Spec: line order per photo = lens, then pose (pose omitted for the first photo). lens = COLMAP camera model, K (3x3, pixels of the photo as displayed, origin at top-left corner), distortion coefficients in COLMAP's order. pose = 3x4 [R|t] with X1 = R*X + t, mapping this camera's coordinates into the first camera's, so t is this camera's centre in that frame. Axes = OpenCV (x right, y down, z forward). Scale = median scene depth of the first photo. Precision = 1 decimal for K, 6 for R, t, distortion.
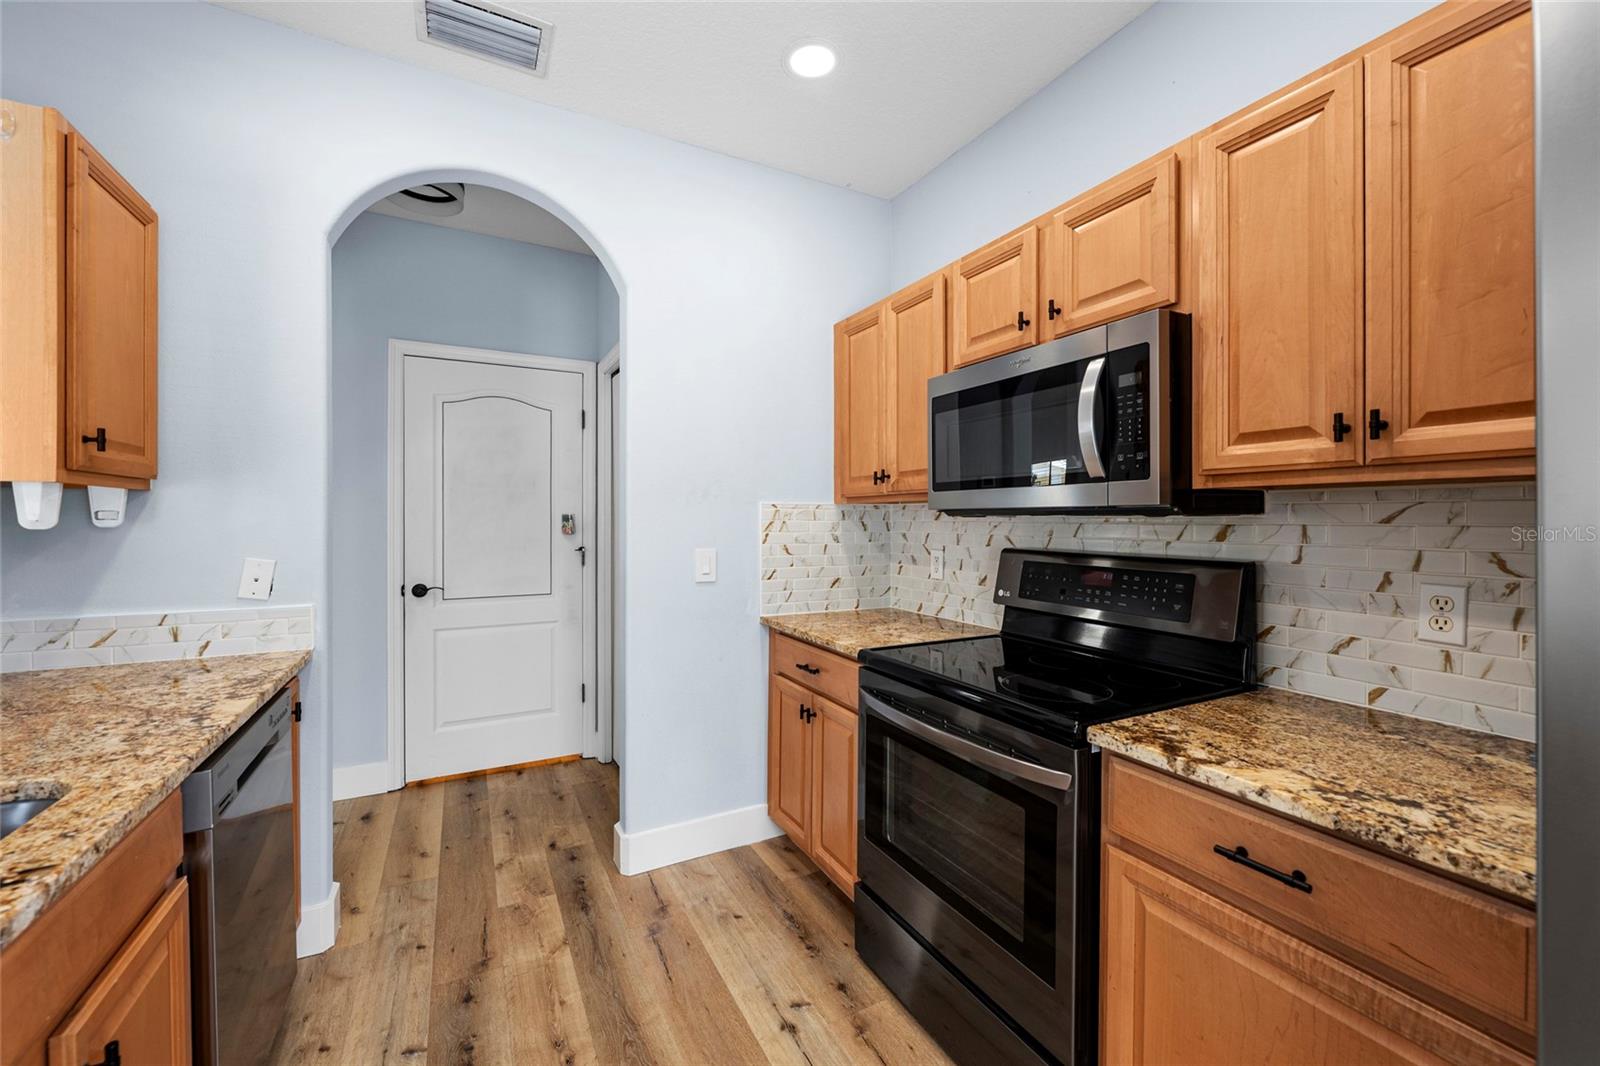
lens RADIAL K [[638.0, 0, 799.2], [0, 638.0, 521.6], [0, 0, 1]] dist [-0.001623, -0.001217]
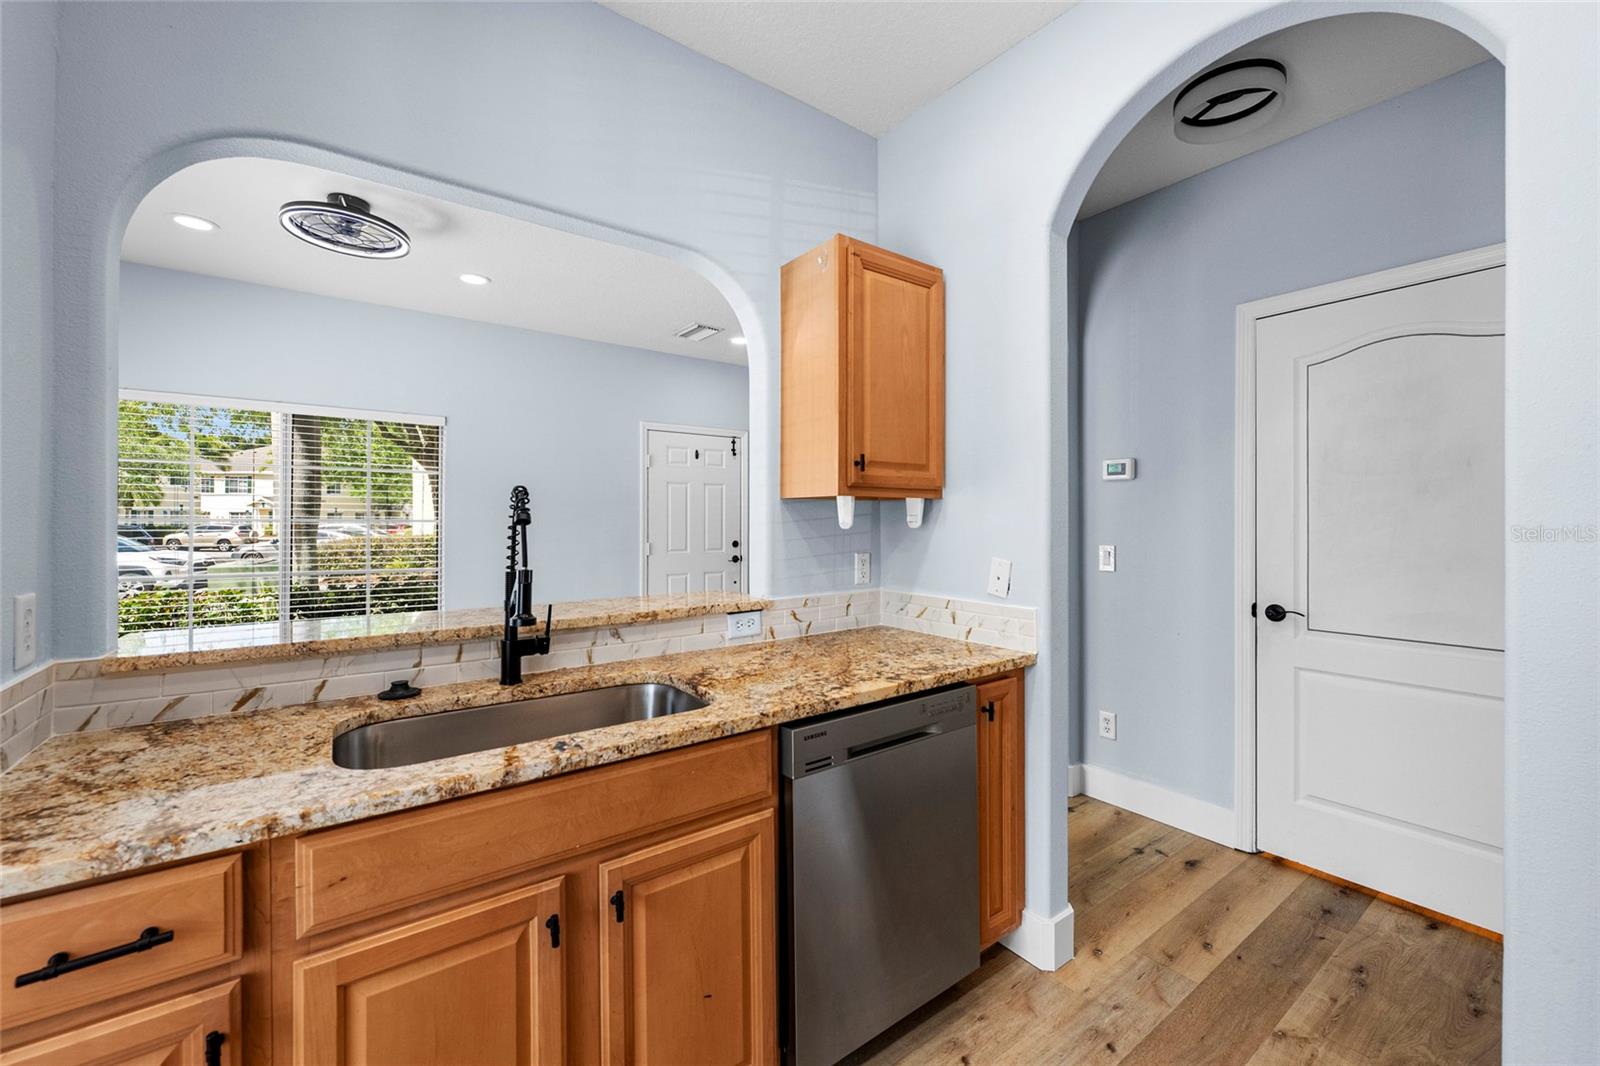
lens RADIAL K [[638.0, 0, 796.0], [0, 638.0, 521.5], [0, 0, 1]] dist [-0.001623, -0.001217]
pose [[0.138350, 0.000268, -0.990383, 0.149662], [-0.004017, 0.999992, -0.000290, -0.002208], [0.990375, 0.004019, 0.138350, 0.466823]]
